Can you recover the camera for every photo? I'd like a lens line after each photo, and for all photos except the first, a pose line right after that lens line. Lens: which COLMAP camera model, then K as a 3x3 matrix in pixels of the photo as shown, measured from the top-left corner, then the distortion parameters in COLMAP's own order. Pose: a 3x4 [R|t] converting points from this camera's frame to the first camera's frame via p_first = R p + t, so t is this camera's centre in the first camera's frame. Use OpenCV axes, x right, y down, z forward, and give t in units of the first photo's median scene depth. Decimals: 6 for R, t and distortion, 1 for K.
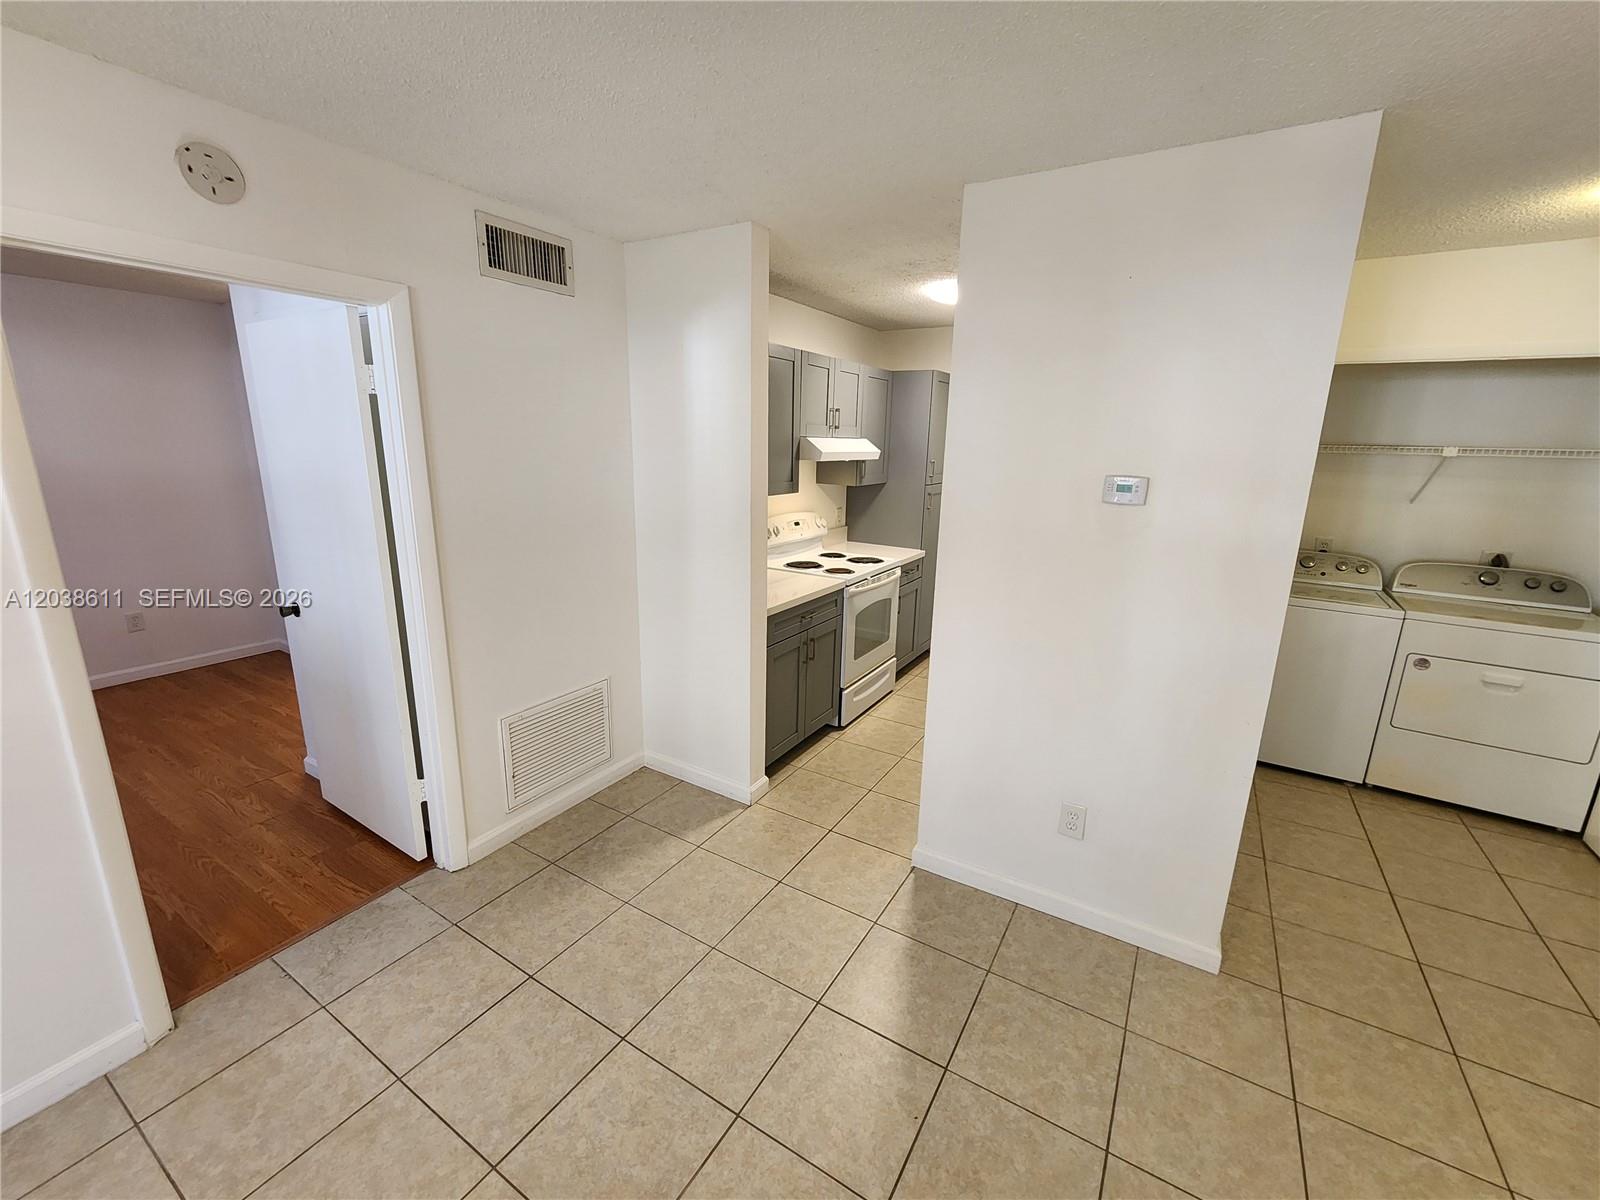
lens RADIAL K [[662.2, 0, 796.8], [0, 662.2, 594.9], [0, 0, 1]] dist [-0.003745, -0.000309]
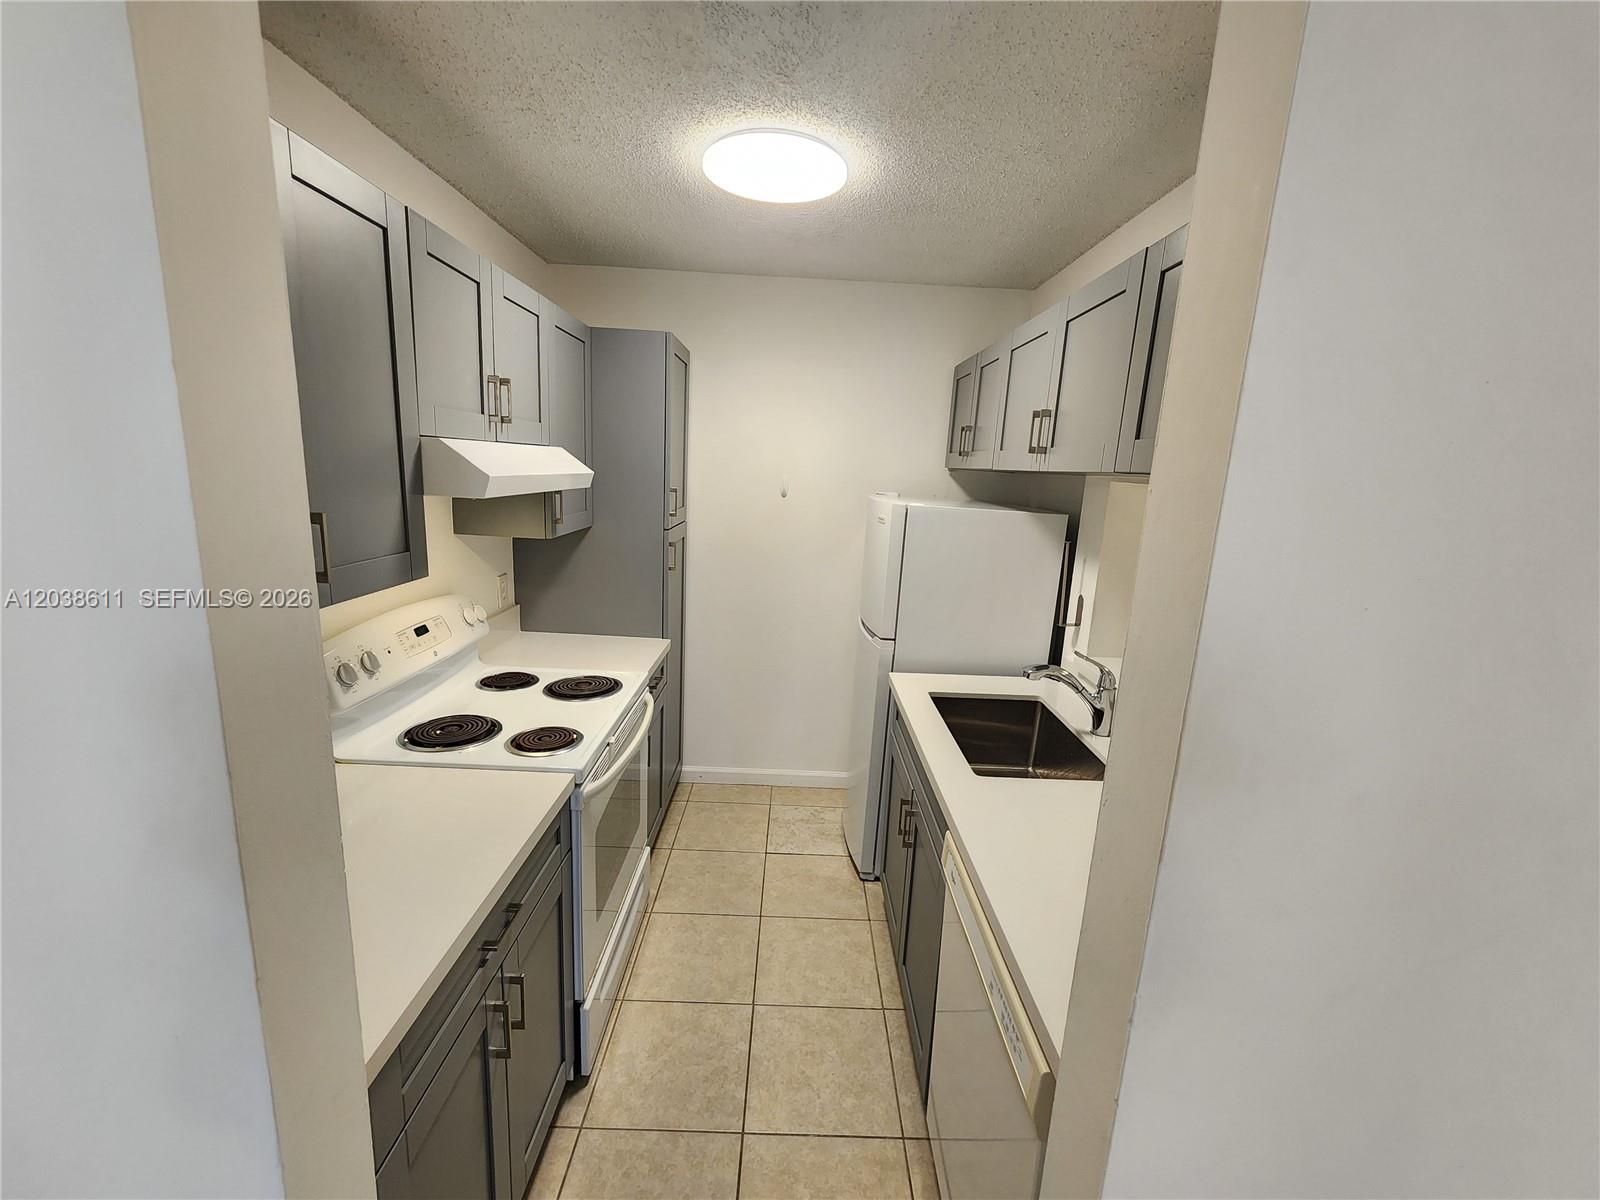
lens RADIAL K [[662.2, 0, 796.8], [0, 662.2, 594.9], [0, 0, 1]] dist [-0.003745, -0.000309]
pose [[0.851243, -0.084043, 0.517998, -0.013636], [0.095261, 0.995440, 0.004960, -0.109903], [-0.516053, 0.045122, 0.855367, 0.487158]]
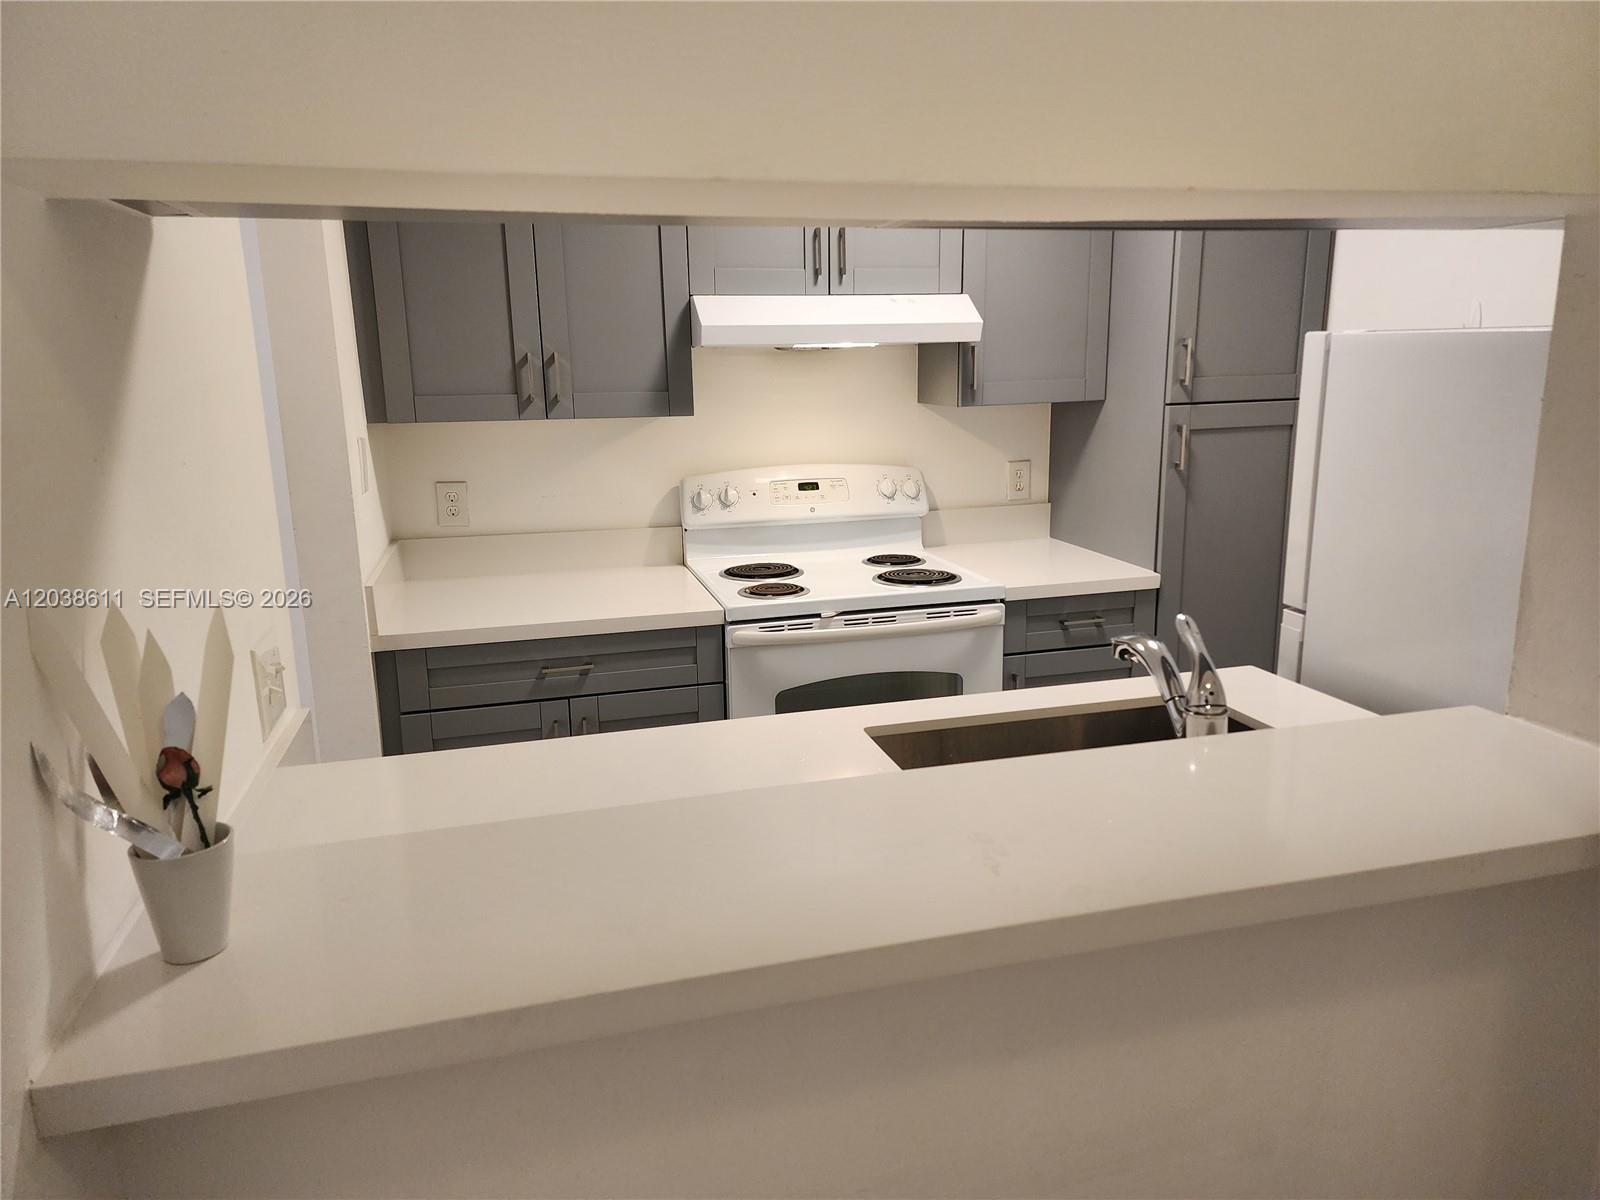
lens RADIAL K [[1079.9, 0, 790.9], [0, 1079.9, 599.5], [0, 0, 1]] dist [0.083429, -0.080083]
pose [[0.721891, 0.116116, -0.682195, 0.532838], [-0.125432, 0.991448, 0.036022, -0.053350], [0.680544, 0.059565, 0.730282, 0.432652]]
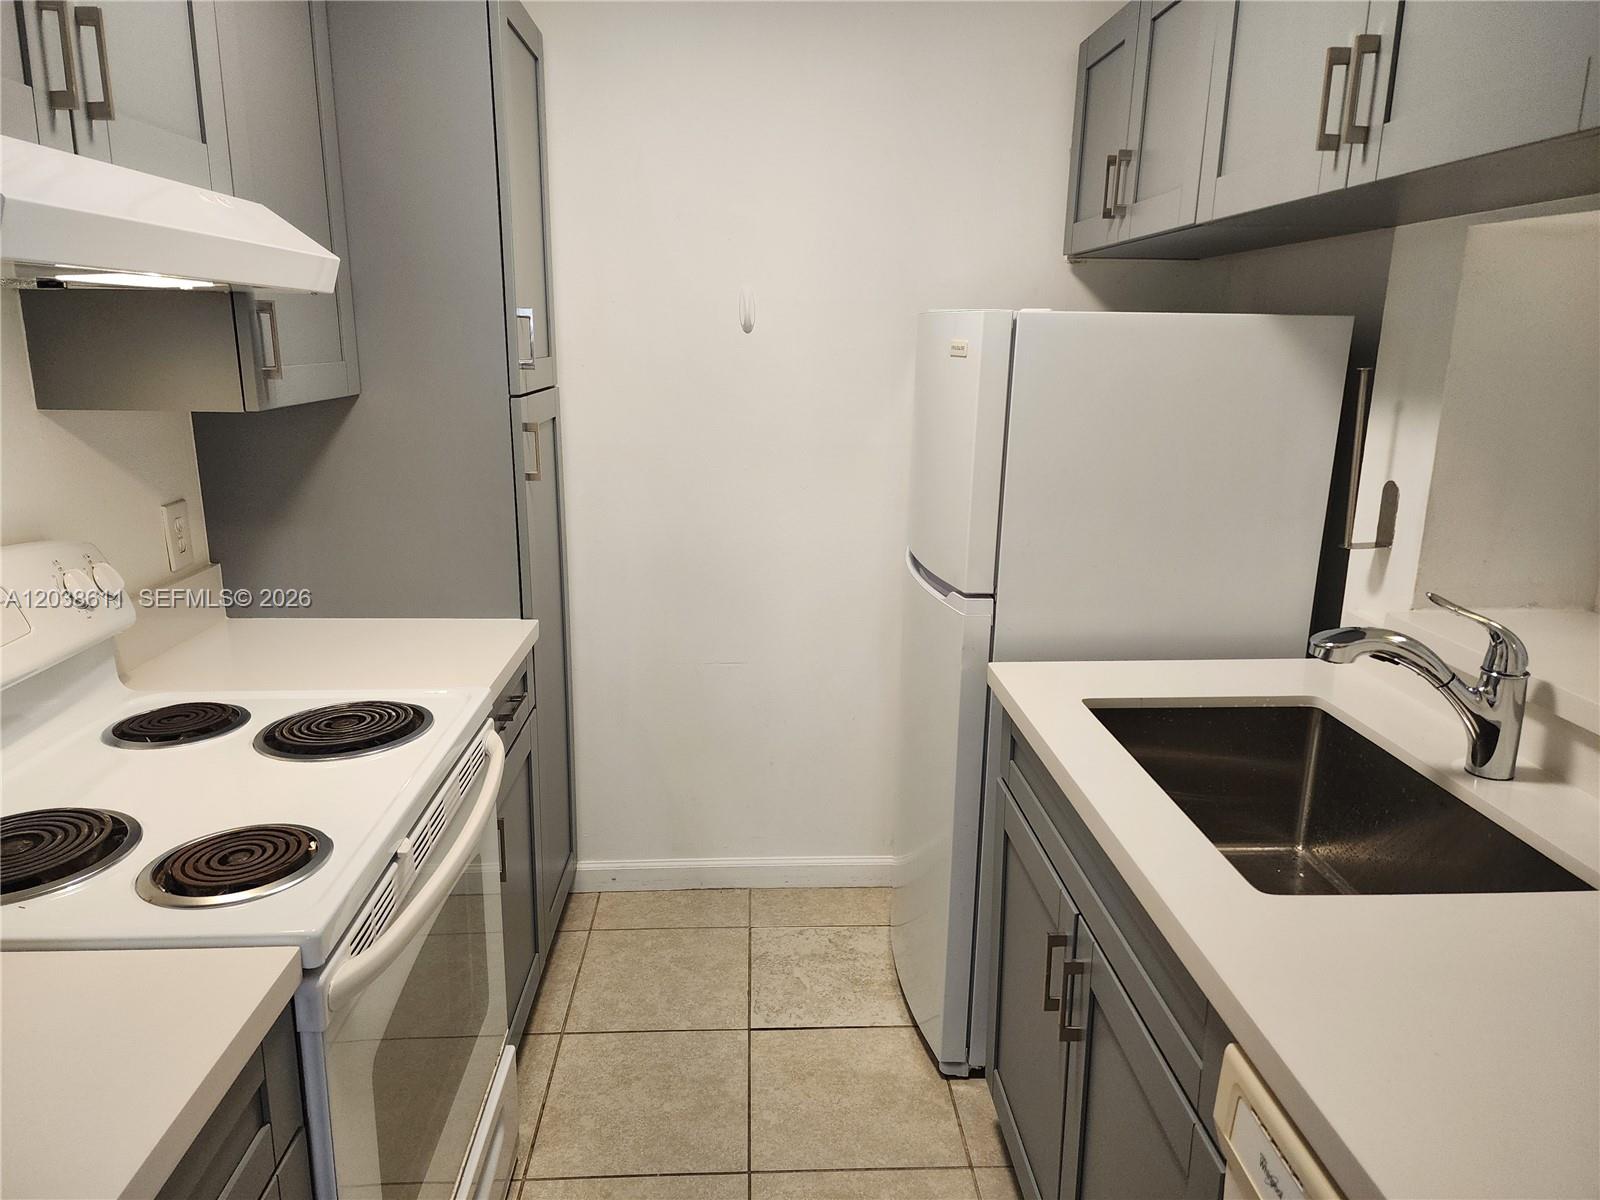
lens RADIAL K [[1079.9, 0, 790.9], [0, 1079.9, 599.5], [0, 0, 1]] dist [0.083429, -0.080083]
pose [[0.829476, -0.150144, 0.537983, 0.032206], [0.141327, 0.988268, 0.057911, -0.097777], [-0.540366, 0.027995, 0.840964, 0.594955]]
